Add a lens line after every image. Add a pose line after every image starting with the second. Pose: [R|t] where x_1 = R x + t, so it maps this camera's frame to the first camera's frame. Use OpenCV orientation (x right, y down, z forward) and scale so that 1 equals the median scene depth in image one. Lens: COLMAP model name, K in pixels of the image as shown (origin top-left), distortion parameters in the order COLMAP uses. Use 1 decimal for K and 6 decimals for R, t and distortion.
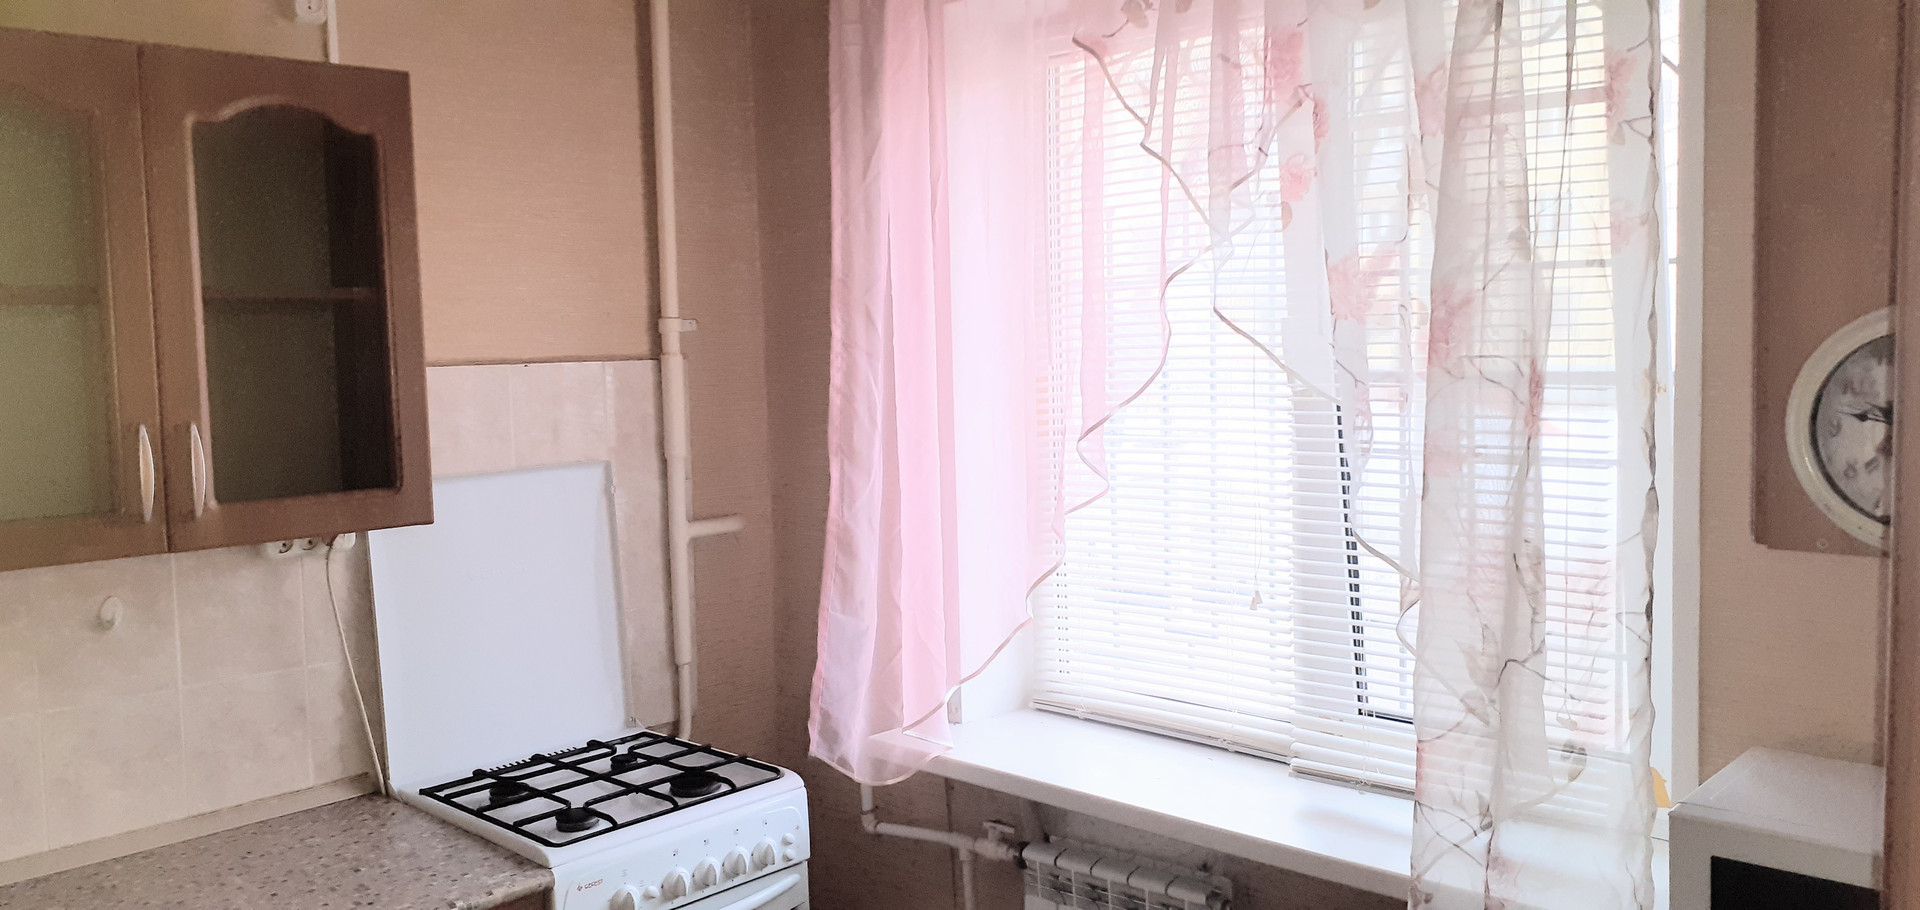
lens RADIAL K [[1474.9, 0, 965.6], [0, 1474.9, 447.4], [0, 0, 1]] dist [0.119692, -0.202595]
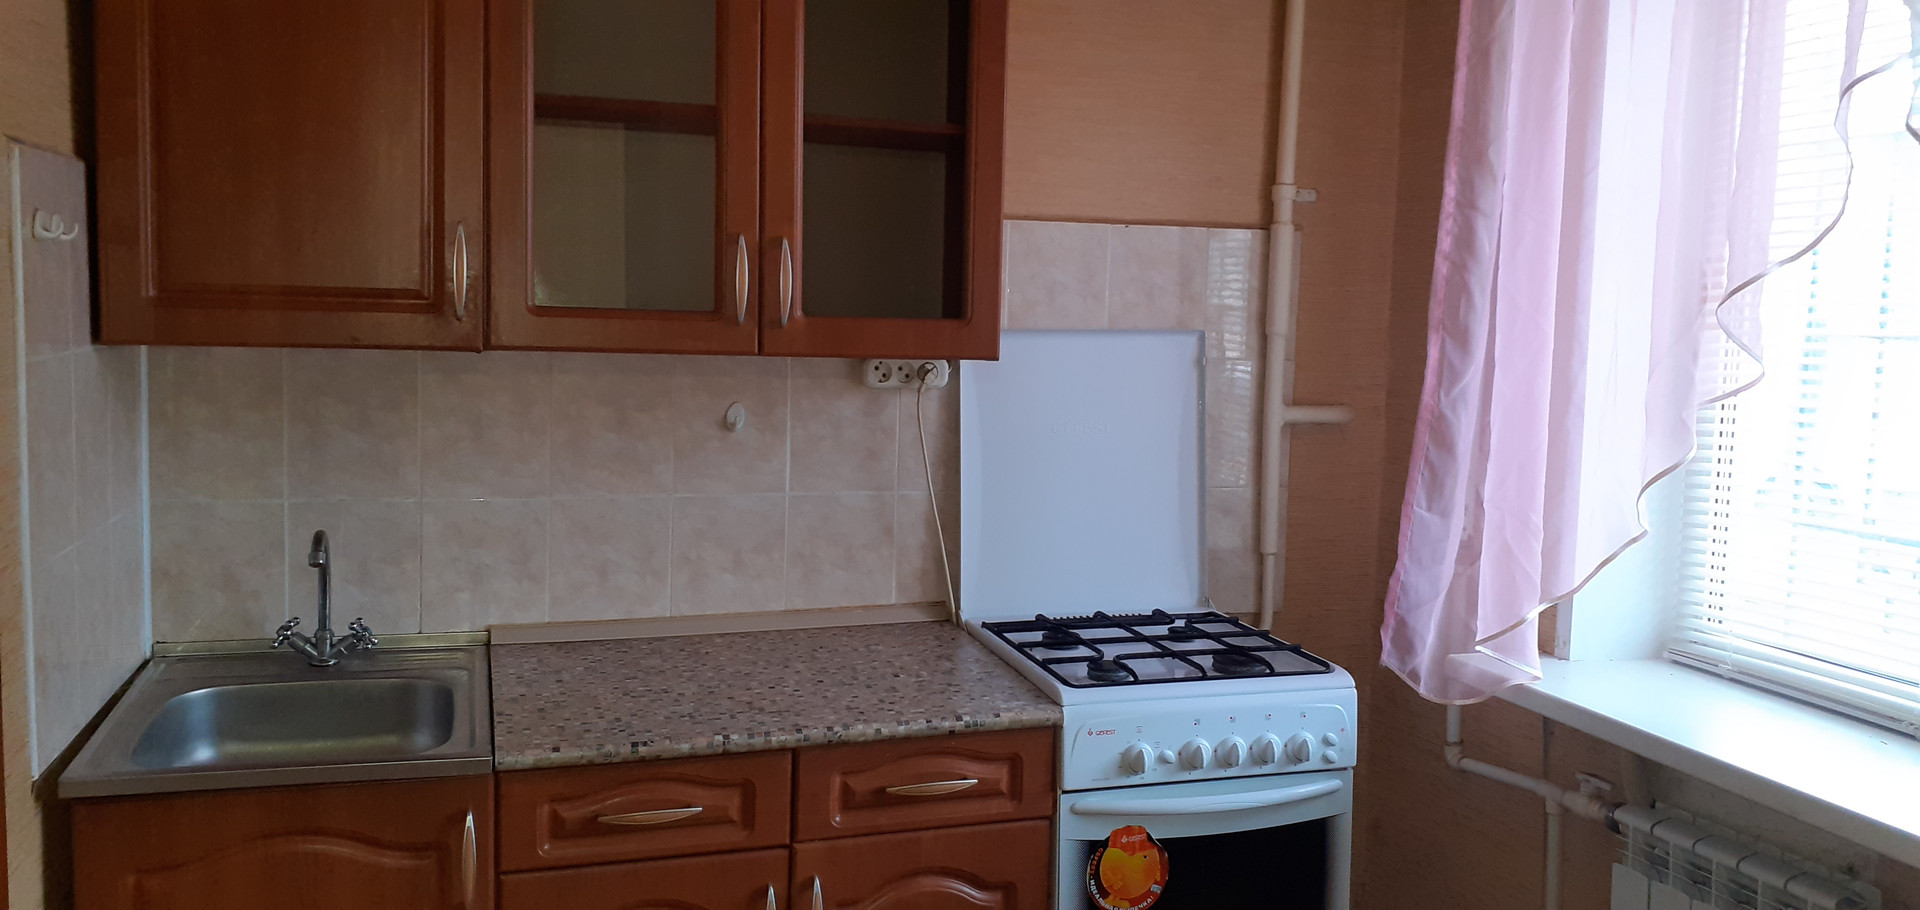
lens RADIAL K [[1474.9, 0, 965.6], [0, 1474.9, 447.4], [0, 0, 1]] dist [0.119692, -0.202595]
pose [[0.882815, 0.096882, -0.459622, 0.083583], [-0.081069, 0.995241, 0.054071, 0.051142], [0.462673, -0.010474, 0.886467, 0.081840]]
